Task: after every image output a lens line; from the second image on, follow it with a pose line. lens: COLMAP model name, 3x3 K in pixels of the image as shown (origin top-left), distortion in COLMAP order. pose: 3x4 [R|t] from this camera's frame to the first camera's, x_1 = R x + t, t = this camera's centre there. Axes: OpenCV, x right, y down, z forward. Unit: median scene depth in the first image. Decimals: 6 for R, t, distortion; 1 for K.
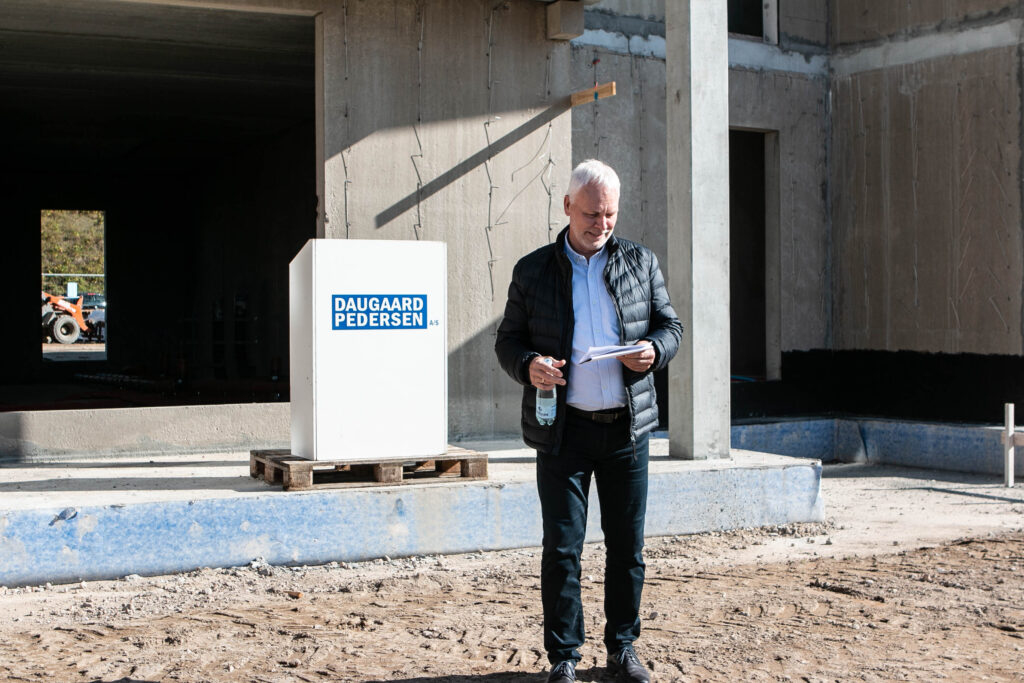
lens RADIAL K [[1491.4, 0, 512.0], [0, 1491.4, 341.5], [0, 0, 1]] dist [-0.094450, -0.032285]
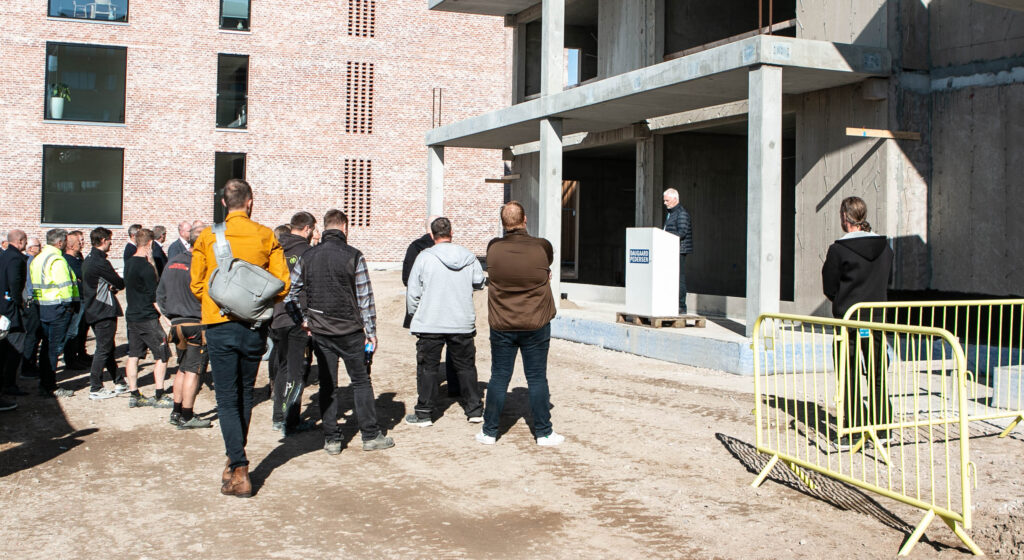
lens RADIAL K [[1141.3, 0, 512.0], [0, 1141.3, 280.0], [0, 0, 1]] dist [-0.016451, -0.027744]
pose [[-0.066037, 0.033636, -0.997250, 1.418152], [-0.031760, 0.998854, 0.035793, -0.032183], [0.997312, 0.034036, -0.064893, 0.700518]]
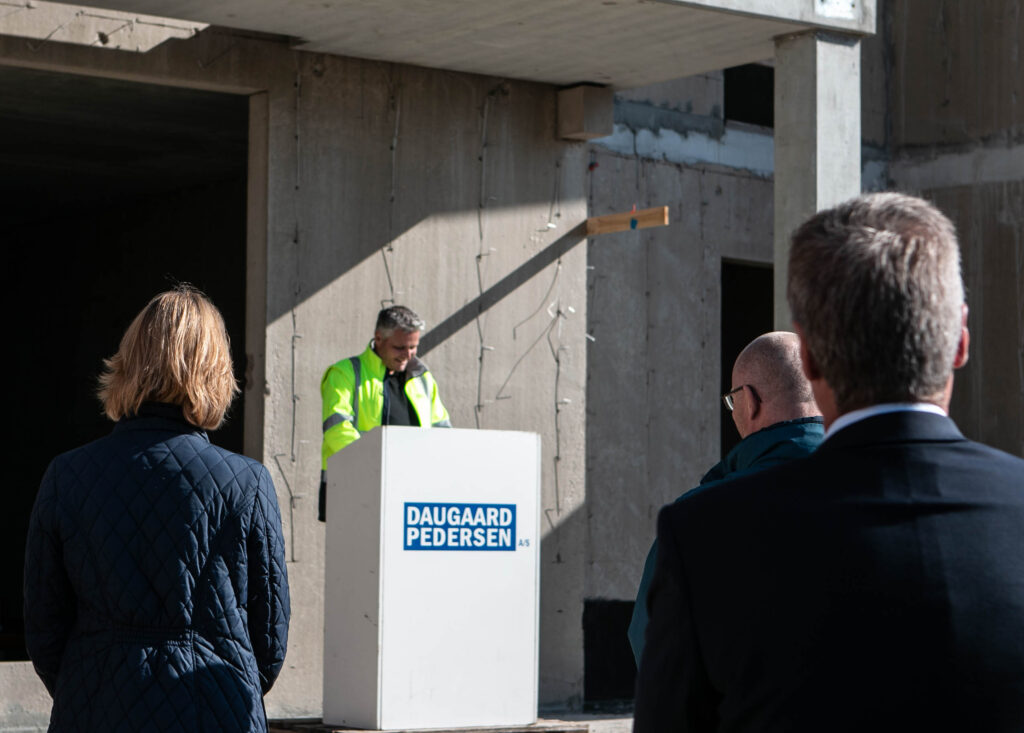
lens RADIAL K [[2720.9, 0, 512.0], [0, 2720.9, 366.5], [0, 0, 1]] dist [0.022574, -0.137403]
pose [[0.981956, 0.026906, 0.187187, -0.243221], [-0.011731, 0.996587, -0.081711, 0.008191], [-0.188746, 0.078040, 0.978920, -0.248488]]
